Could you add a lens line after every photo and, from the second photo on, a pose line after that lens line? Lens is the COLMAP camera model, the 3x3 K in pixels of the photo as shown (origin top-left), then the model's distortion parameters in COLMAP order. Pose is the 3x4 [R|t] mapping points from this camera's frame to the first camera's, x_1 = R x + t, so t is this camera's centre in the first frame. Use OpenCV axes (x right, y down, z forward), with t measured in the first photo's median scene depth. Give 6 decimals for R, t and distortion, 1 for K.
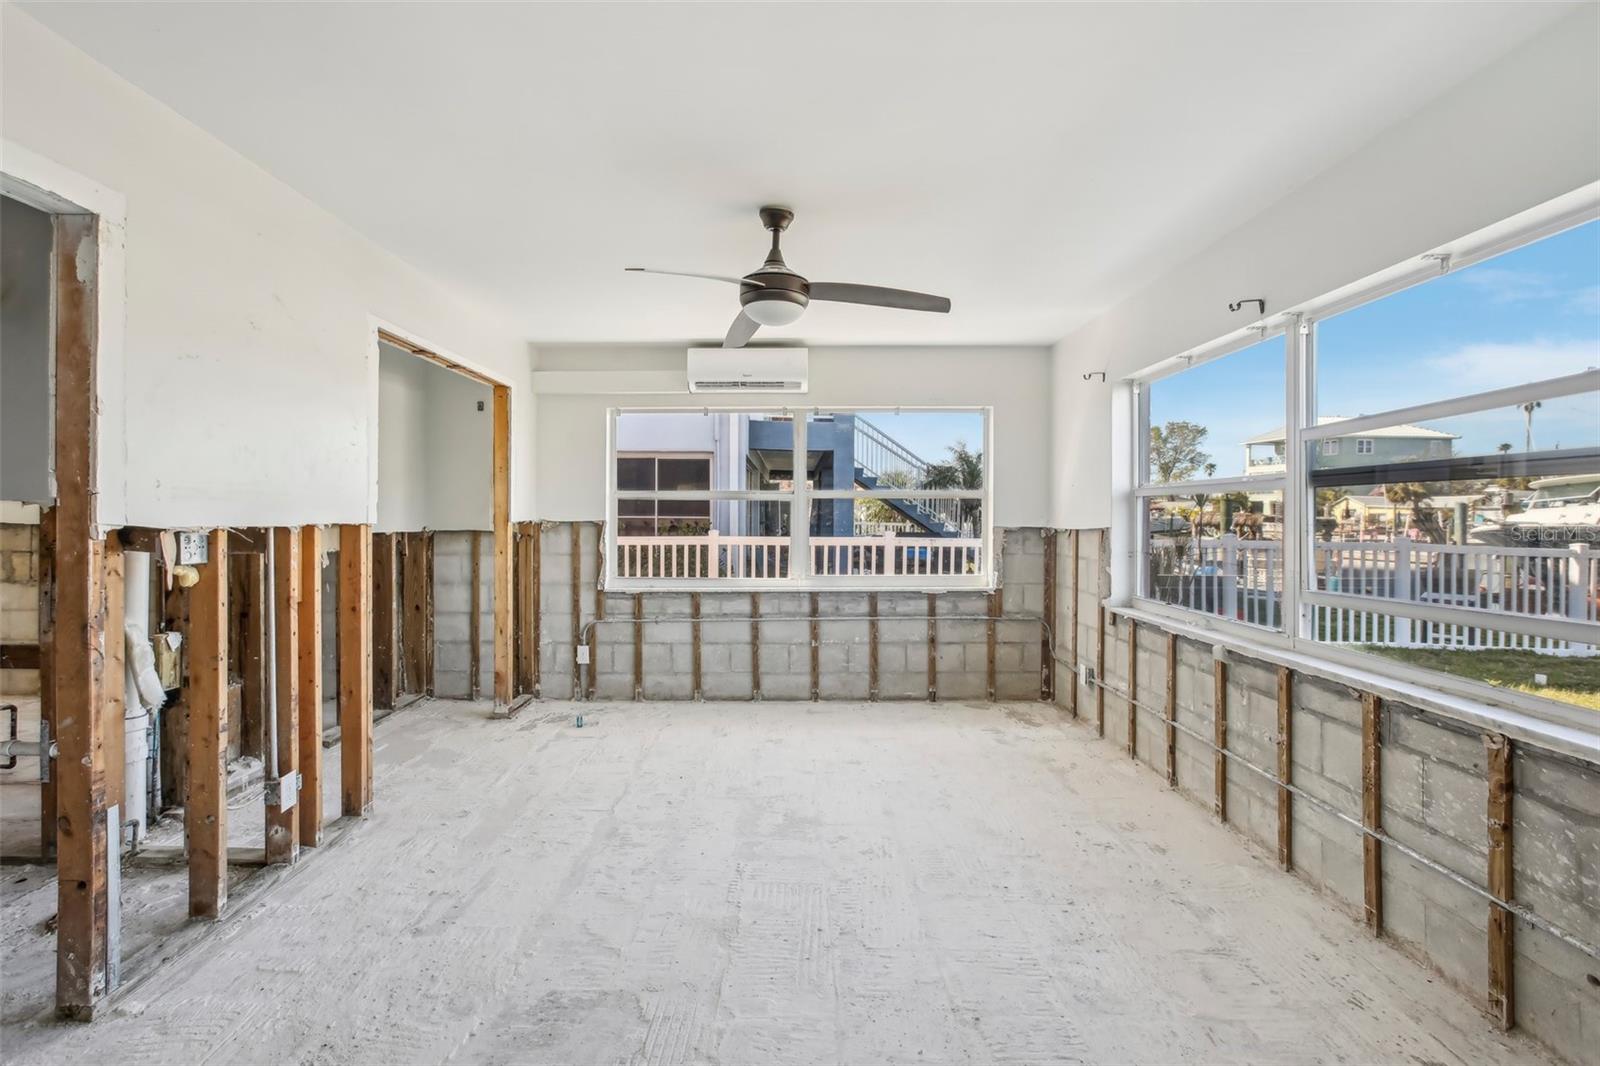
lens RADIAL K [[741.2, 0, 822.7], [0, 741.2, 514.1], [0, 0, 1]] dist [-0.040104, 0.016476]
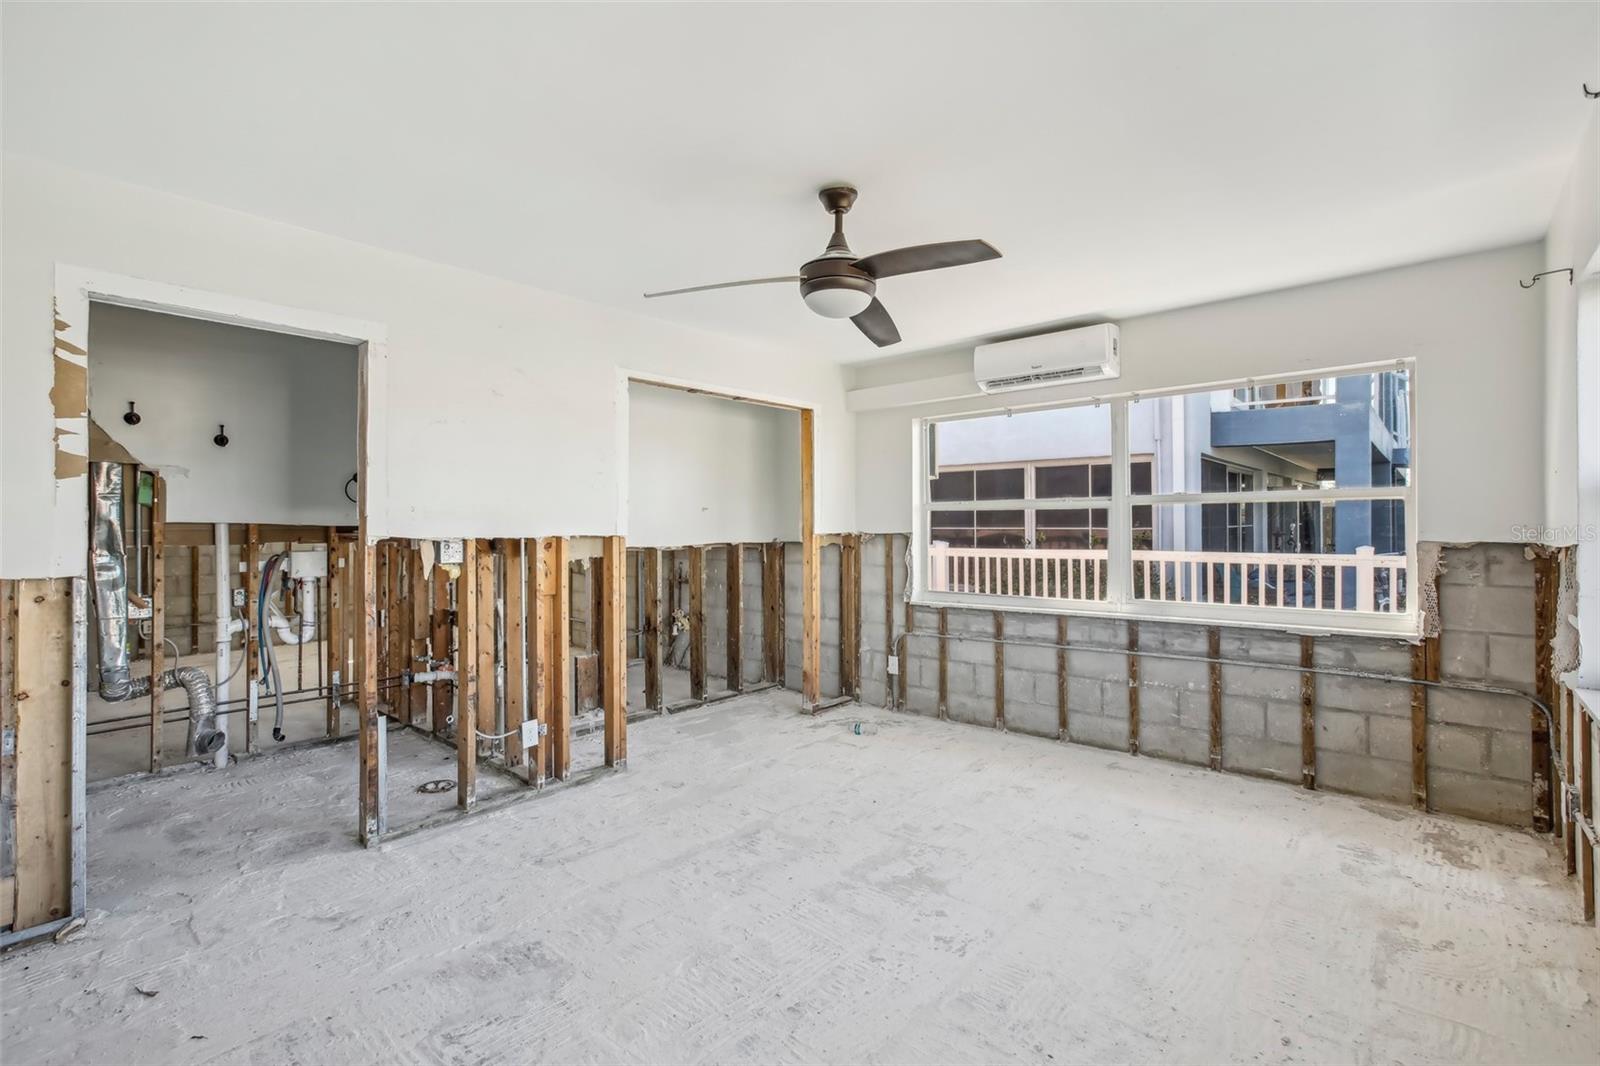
lens RADIAL K [[741.2, 0, 787.6], [0, 741.2, 524.7], [0, 0, 1]] dist [-0.040104, 0.016476]
pose [[0.735344, -0.007660, -0.677651, 0.257693], [0.006576, 0.999970, -0.004167, 0.001107], [0.677663, -0.001392, 0.735372, 0.152408]]
